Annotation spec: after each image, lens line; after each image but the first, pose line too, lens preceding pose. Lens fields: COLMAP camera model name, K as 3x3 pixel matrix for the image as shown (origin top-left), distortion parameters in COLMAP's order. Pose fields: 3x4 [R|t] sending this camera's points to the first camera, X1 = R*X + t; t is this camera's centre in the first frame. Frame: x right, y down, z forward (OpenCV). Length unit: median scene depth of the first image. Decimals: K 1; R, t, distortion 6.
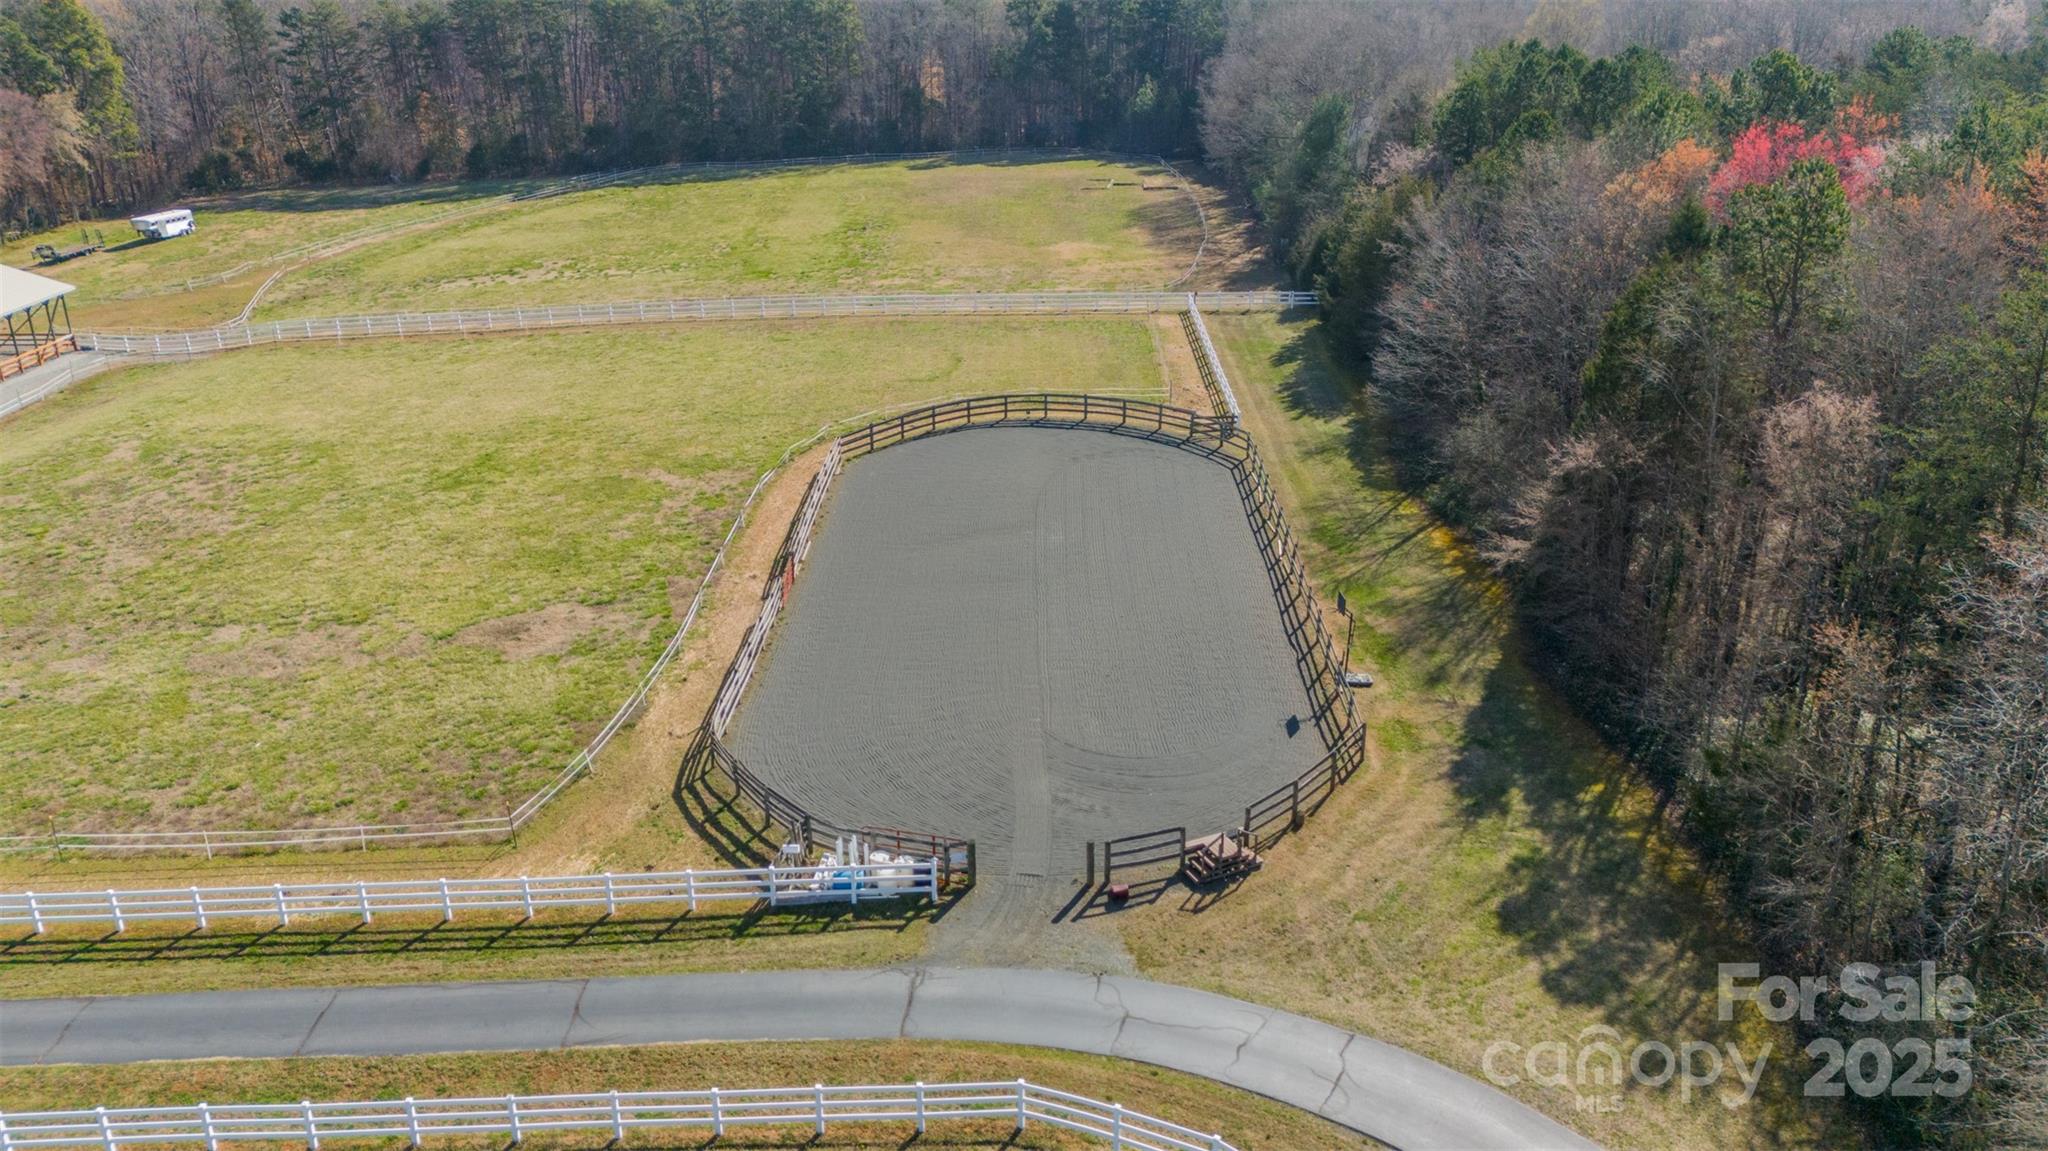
lens RADIAL K [[1511.2, 0, 1024.0], [0, 1511.2, 575.5], [0, 0, 1]] dist [0.083929, -0.077929]
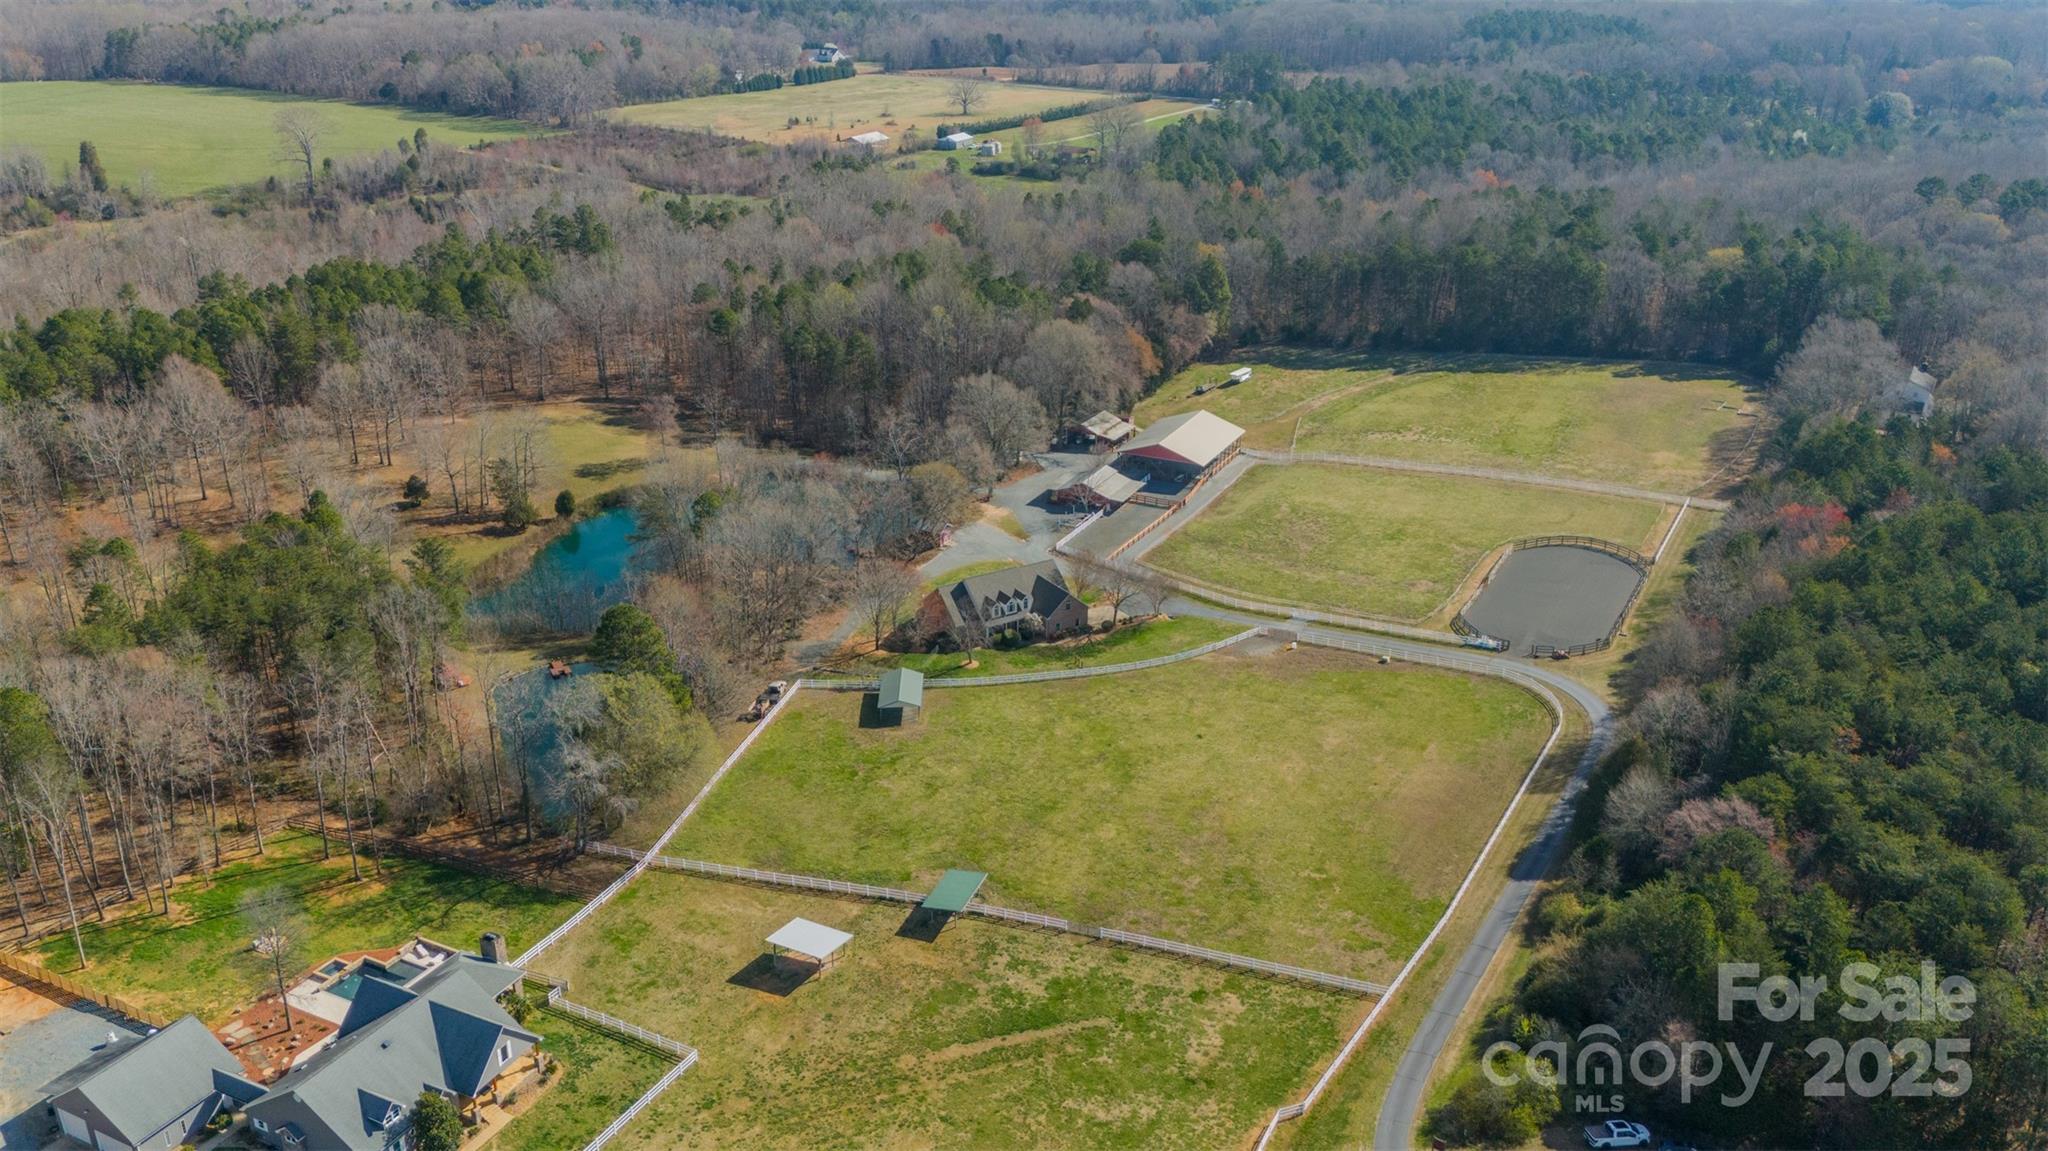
lens RADIAL K [[1657.3, 0, 1024.0], [0, 1657.3, 575.5], [0, 0, 1]] dist [0.100250, -0.002147]
pose [[0.885039, 0.177740, -0.430248, 0.236683], [-0.175643, 0.983427, 0.044958, -0.001396], [0.431108, 0.035780, 0.901590, -1.256538]]
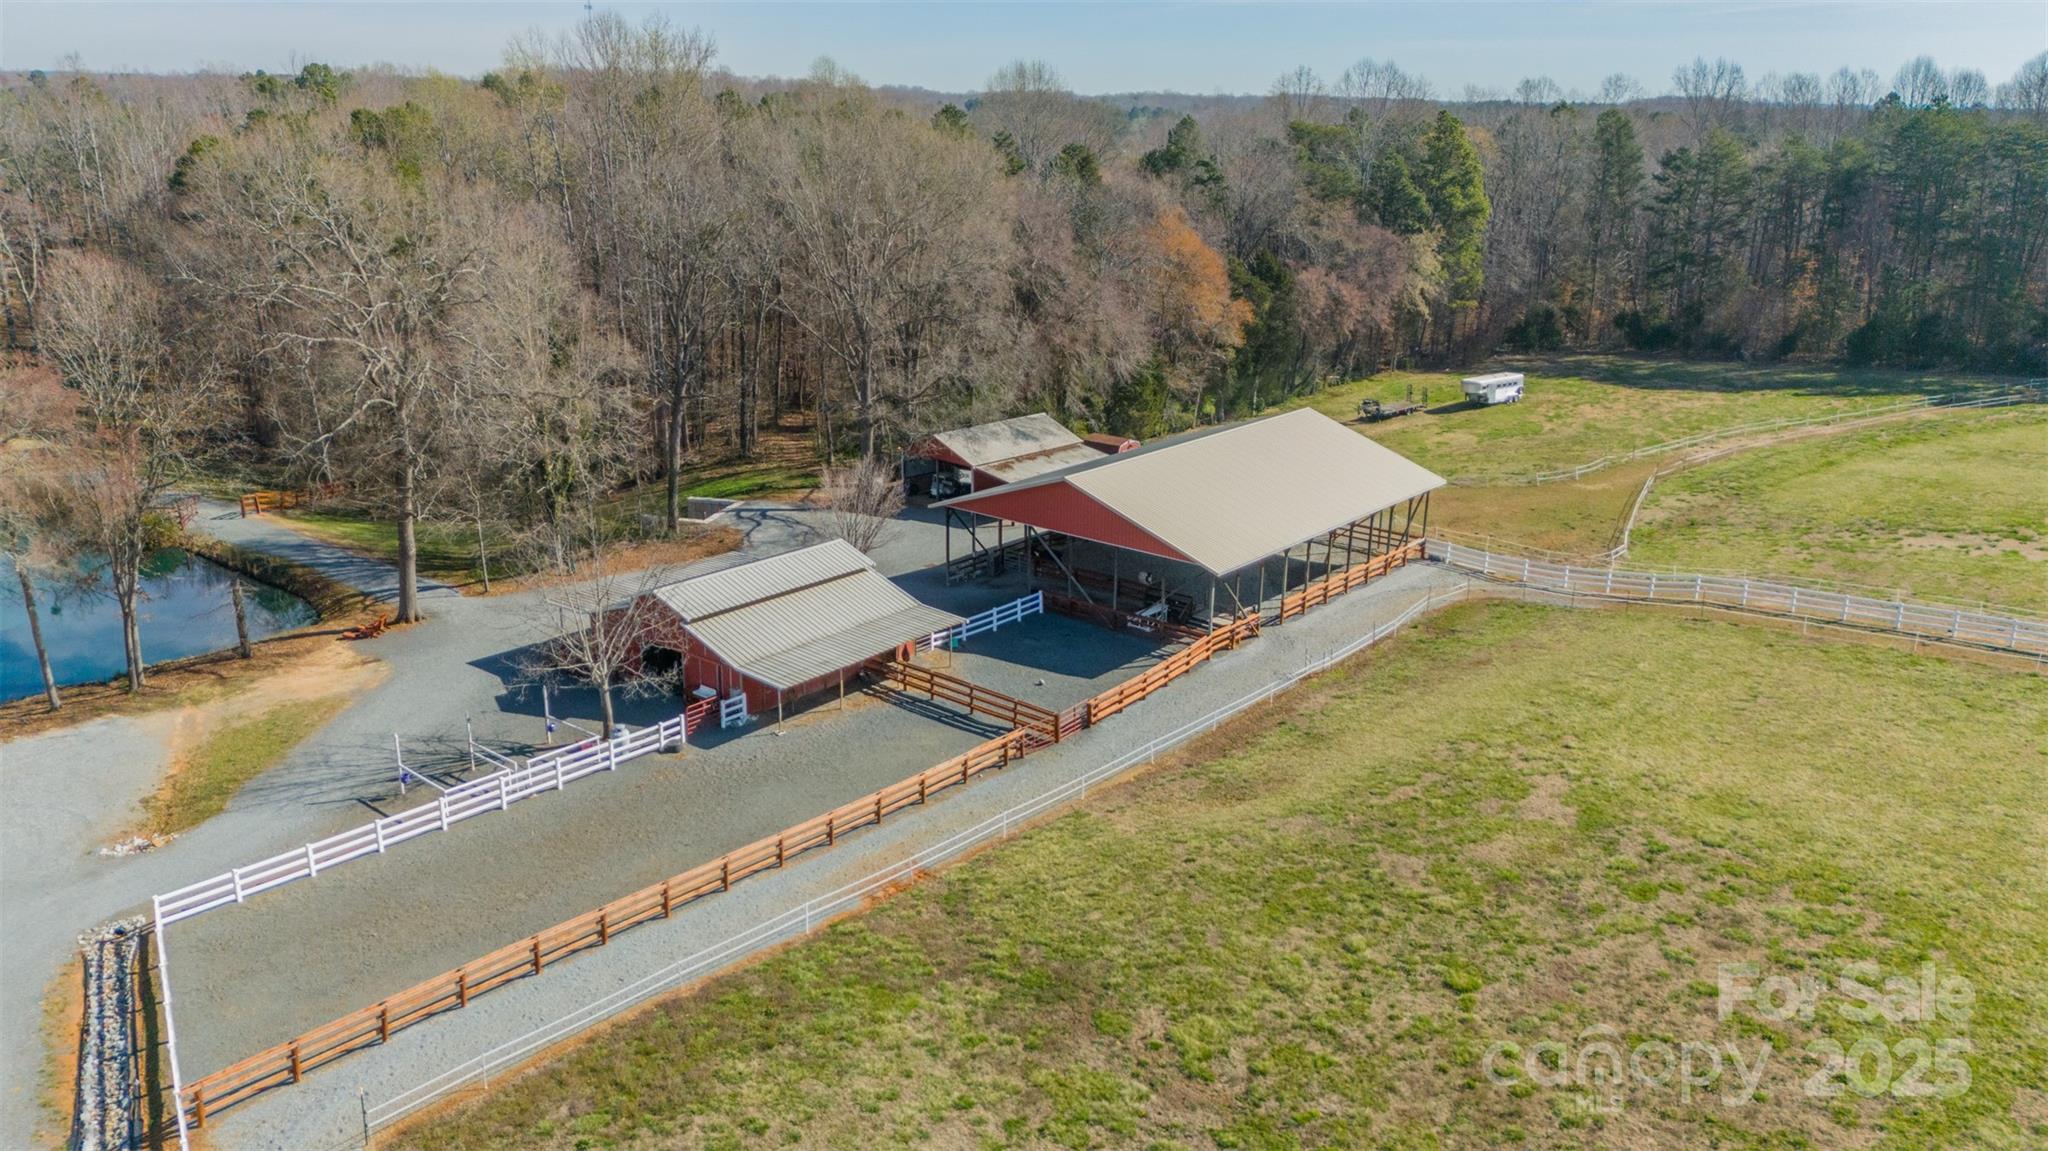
lens RADIAL K [[1511.2, 0, 1024.0], [0, 1511.2, 575.5], [0, 0, 1]] dist [0.083929, -0.077929]
pose [[0.752161, 0.206667, -0.625733, -0.204119], [-0.261847, 0.965101, 0.004000, -0.063283], [0.604723, 0.160838, 0.780027, 0.200964]]
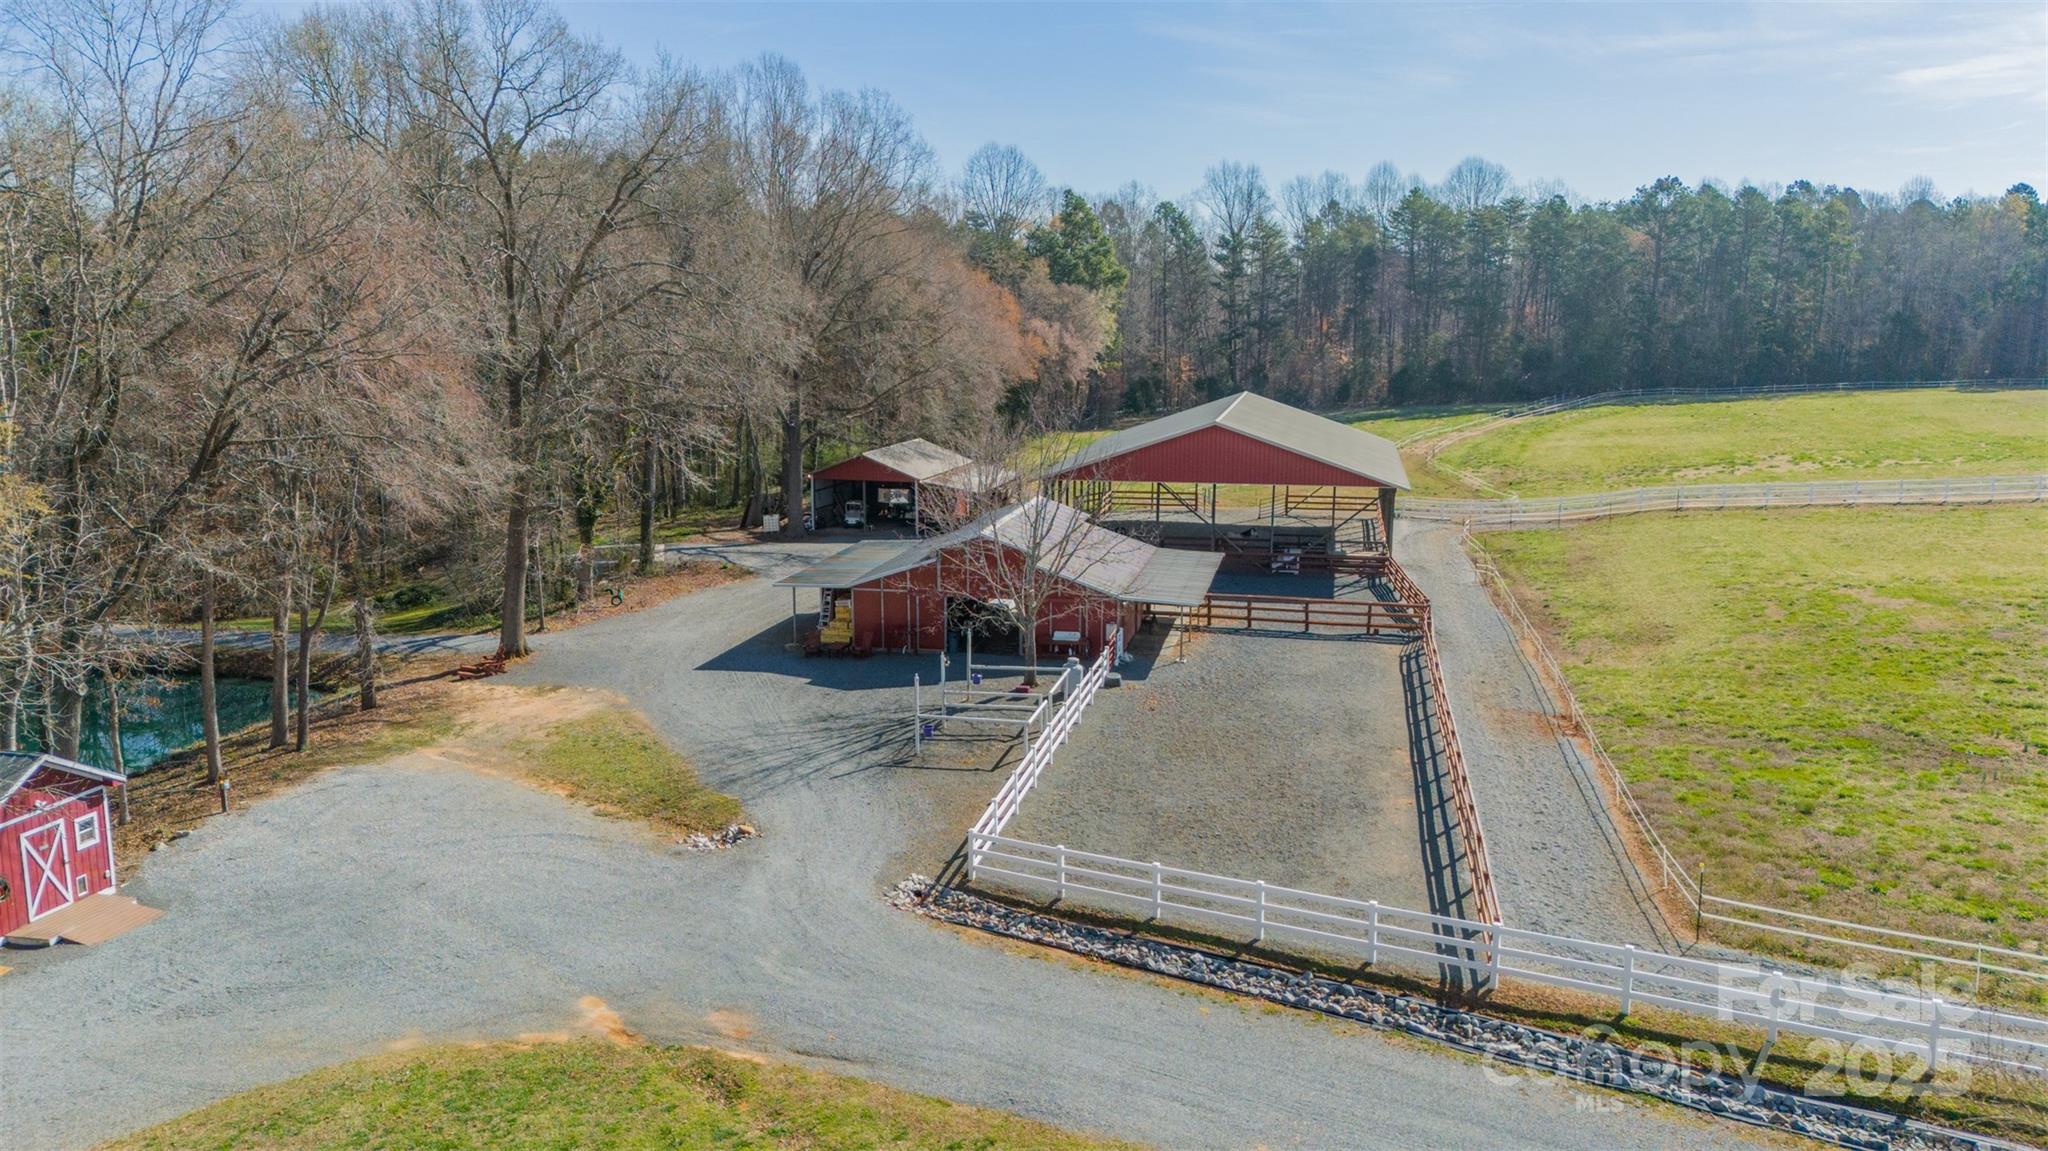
lens RADIAL K [[1511.2, 0, 1024.0], [0, 1511.2, 575.5], [0, 0, 1]] dist [0.083929, -0.077929]
pose [[0.972695, 0.041365, -0.228373, -0.439558], [-0.087298, 0.976936, -0.194872, 0.043621], [0.215045, 0.209487, 0.953872, 0.131903]]
